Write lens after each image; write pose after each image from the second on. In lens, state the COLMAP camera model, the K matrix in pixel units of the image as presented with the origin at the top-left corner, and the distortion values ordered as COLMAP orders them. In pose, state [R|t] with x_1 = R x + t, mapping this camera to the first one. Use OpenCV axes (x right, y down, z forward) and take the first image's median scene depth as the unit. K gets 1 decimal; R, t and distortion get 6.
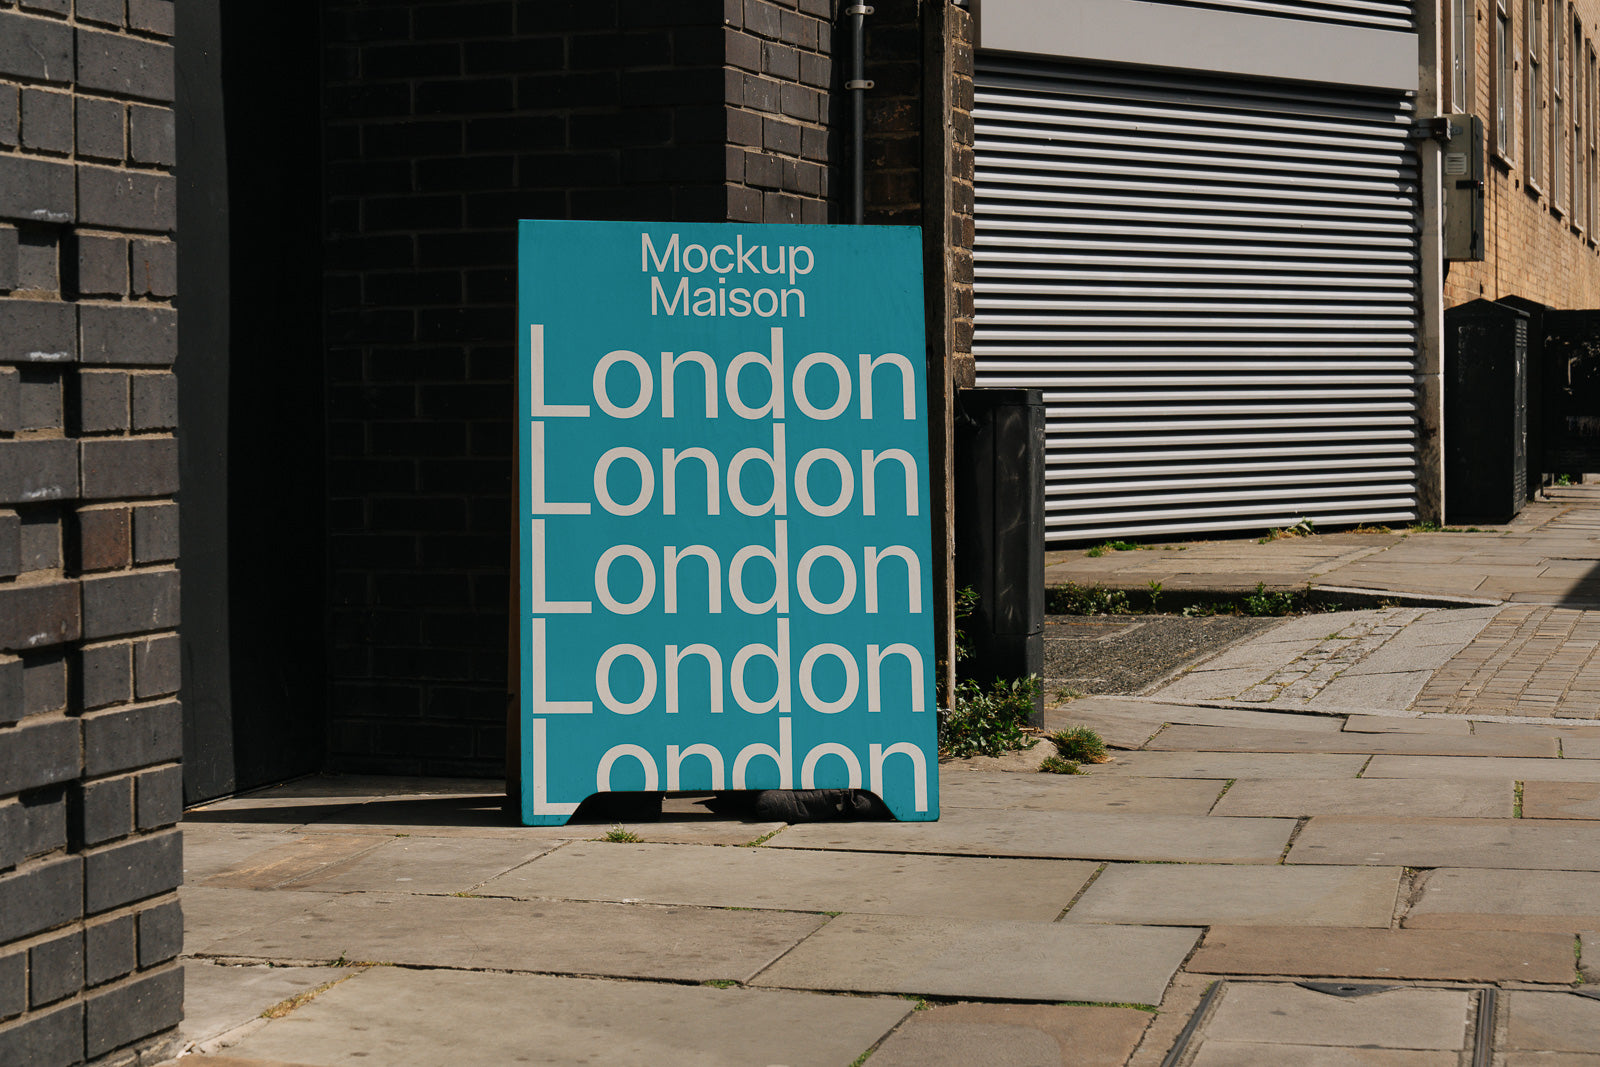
lens RADIAL K [[3462.6, 0, 800.0], [0, 3462.6, 533.5], [0, 0, 1]] dist [-0.066204, 0.776153]
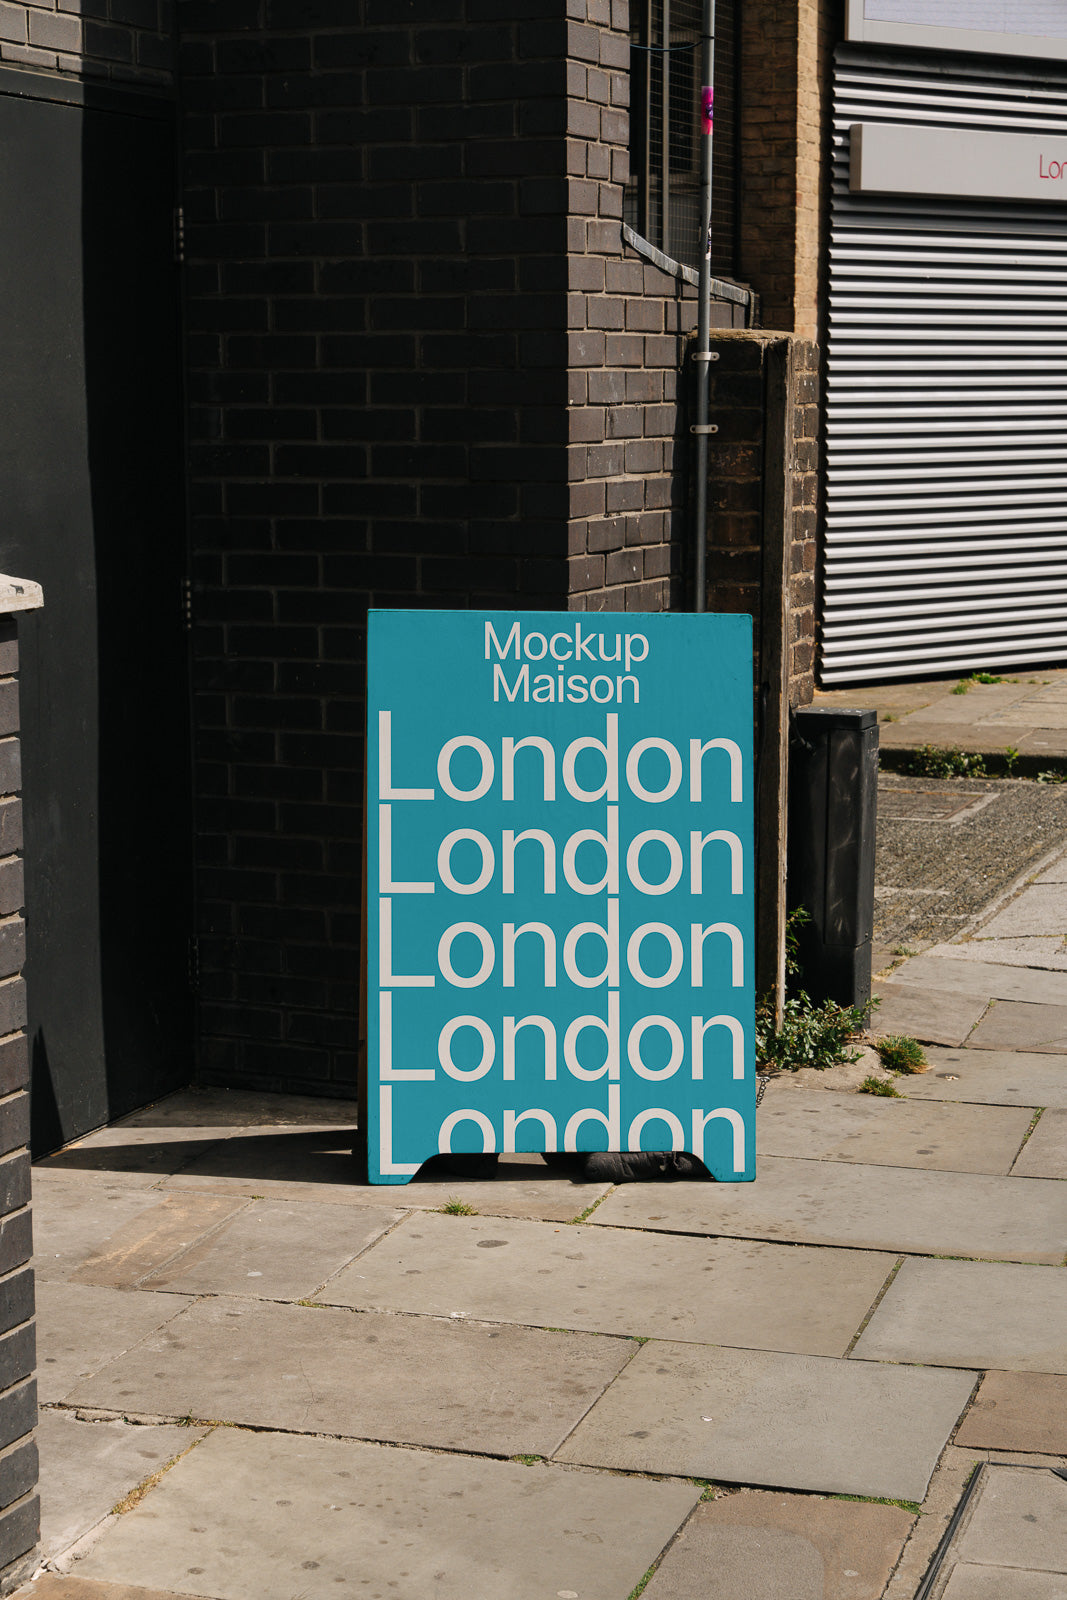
lens RADIAL K [[3462.6, 0, 533.5], [0, 3462.6, 800.0], [0, 0, 1]] dist [-0.066204, 0.776153]
pose [[0.998105, 0.017796, -0.058906, 0.032219], [-0.008211, 0.987225, 0.159120, -0.202805], [0.060985, -0.158335, 0.985500, -0.045024]]
